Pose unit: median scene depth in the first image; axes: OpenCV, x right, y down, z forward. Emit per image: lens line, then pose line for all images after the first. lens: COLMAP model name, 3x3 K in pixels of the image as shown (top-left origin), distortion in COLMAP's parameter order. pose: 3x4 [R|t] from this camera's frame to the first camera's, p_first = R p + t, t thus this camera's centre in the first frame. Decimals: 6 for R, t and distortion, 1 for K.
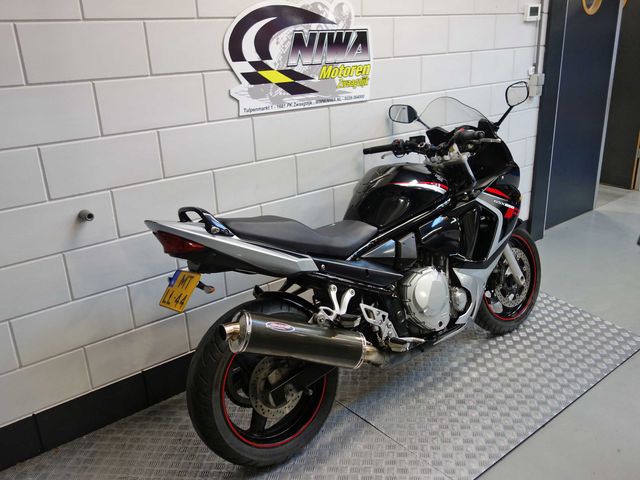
lens RADIAL K [[559.4, 0, 320.0], [0, 559.4, 240.0], [0, 0, 1]] dist [-0.006789, -0.002819]
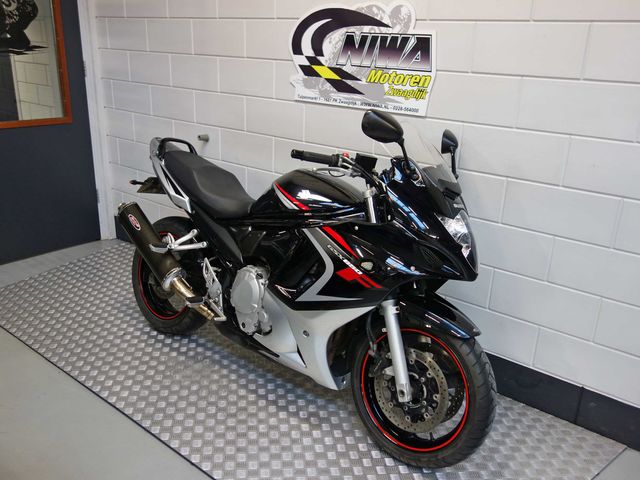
lens RADIAL K [[559.4, 0, 320.0], [0, 559.4, 240.0], [0, 0, 1]] dist [-0.006789, -0.002819]
pose [[0.214464, 0.371594, -0.903285, 1.013061], [-0.372322, 0.886079, 0.276116, -0.290134], [0.902985, 0.277096, 0.328384, 0.694655]]
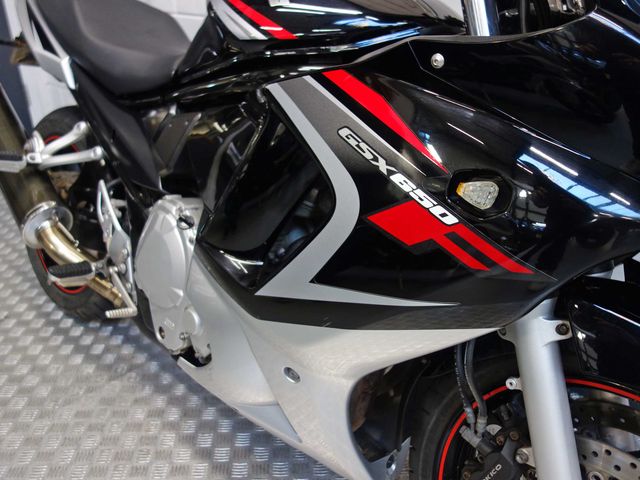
lens RADIAL K [[559.4, 0, 320.0], [0, 559.4, 240.0], [0, 0, 1]] dist [-0.006789, -0.002819]
pose [[0.146519, 0.485645, -0.861789, 0.534279], [-0.333024, 0.844554, 0.419313, -0.127050], [0.931465, 0.225559, 0.285475, 0.900296]]
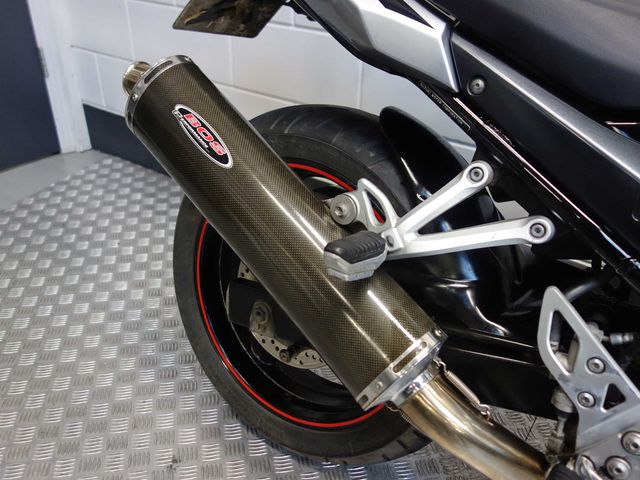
lens RADIAL K [[559.4, 0, 320.0], [0, 559.4, 240.0], [0, 0, 1]] dist [-0.006789, -0.002819]
pose [[0.282765, 0.543409, -0.790412, 0.207589], [-0.357360, 0.824398, 0.438932, 0.012755], [0.890134, 0.158347, 0.427303, 0.658936]]
